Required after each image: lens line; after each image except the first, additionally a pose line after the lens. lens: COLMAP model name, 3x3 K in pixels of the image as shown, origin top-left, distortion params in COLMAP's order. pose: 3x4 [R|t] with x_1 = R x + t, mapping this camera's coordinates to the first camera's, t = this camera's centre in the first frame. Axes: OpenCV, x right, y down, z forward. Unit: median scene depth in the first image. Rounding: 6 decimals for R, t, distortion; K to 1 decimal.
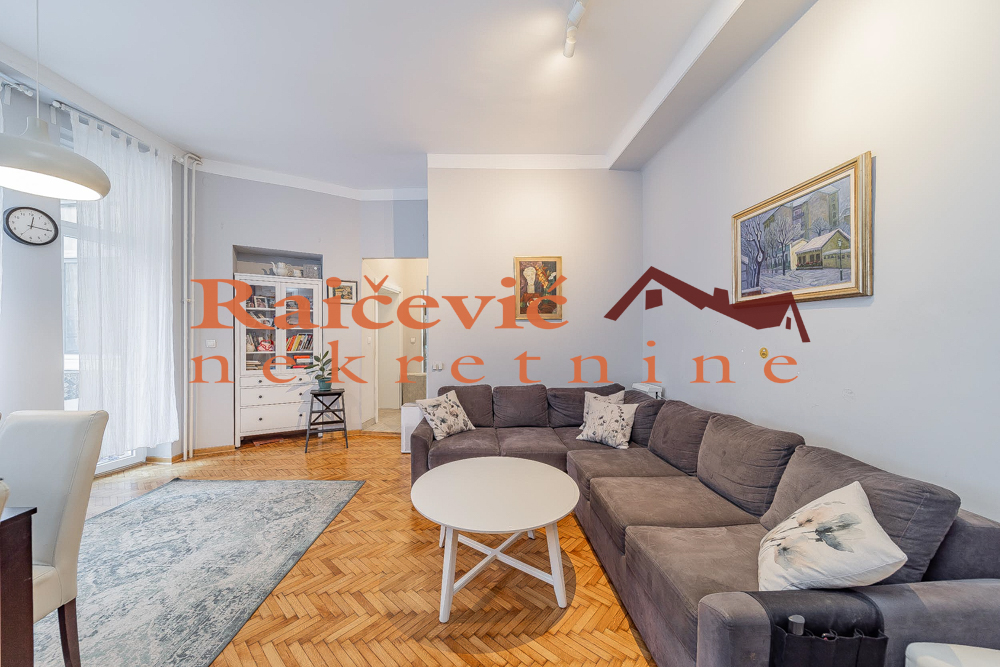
lens RADIAL K [[350.6, 0, 490.3], [0, 350.6, 335.9], [0, 0, 1]] dist [-0.005300, -0.000470]
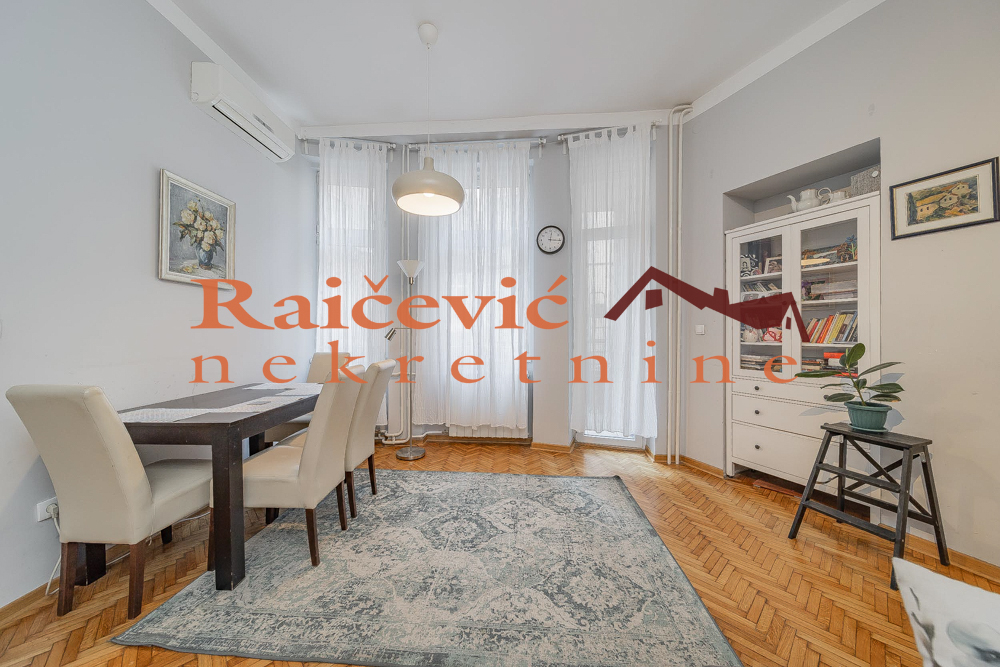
lens RADIAL K [[350.6, 0, 495.7], [0, 350.6, 333.8], [0, 0, 1]] dist [-0.005300, -0.000470]
pose [[-0.089048, -0.000346, -0.996027, 0.028852], [0.004278, 0.999991, -0.000729, 0.035239], [0.996018, -0.004326, -0.089045, 0.721010]]
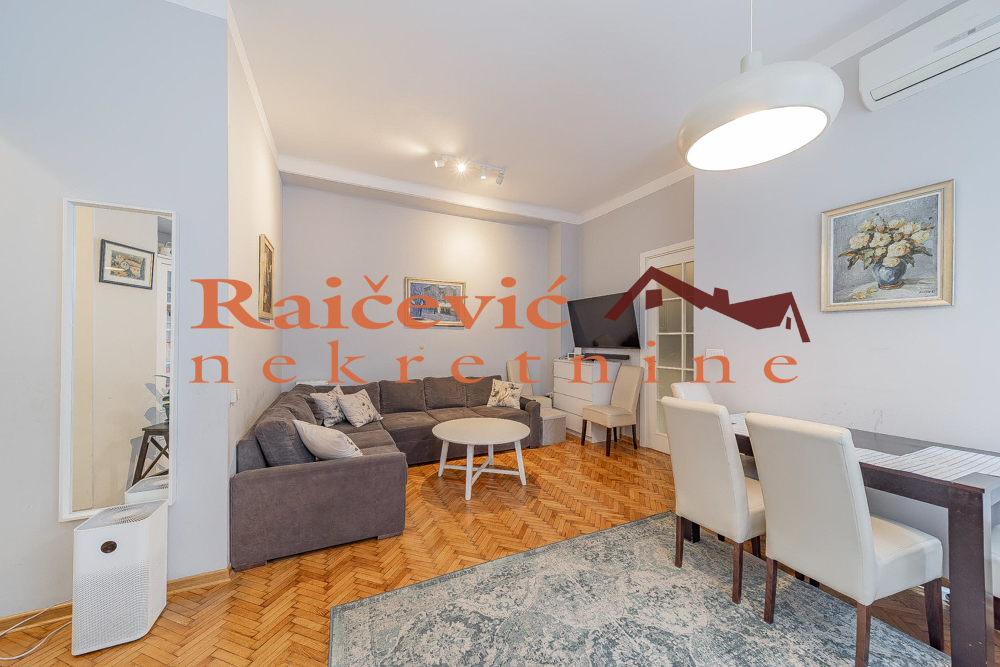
lens RADIAL K [[350.6, 0, 496.8], [0, 350.6, 340.9], [0, 0, 1]] dist [-0.005300, -0.000470]
pose [[-0.395671, -0.011020, 0.918326, -0.913323], [-0.007161, 0.999935, 0.008913, -0.010116], [-0.918365, -0.003049, -0.395724, 0.933713]]
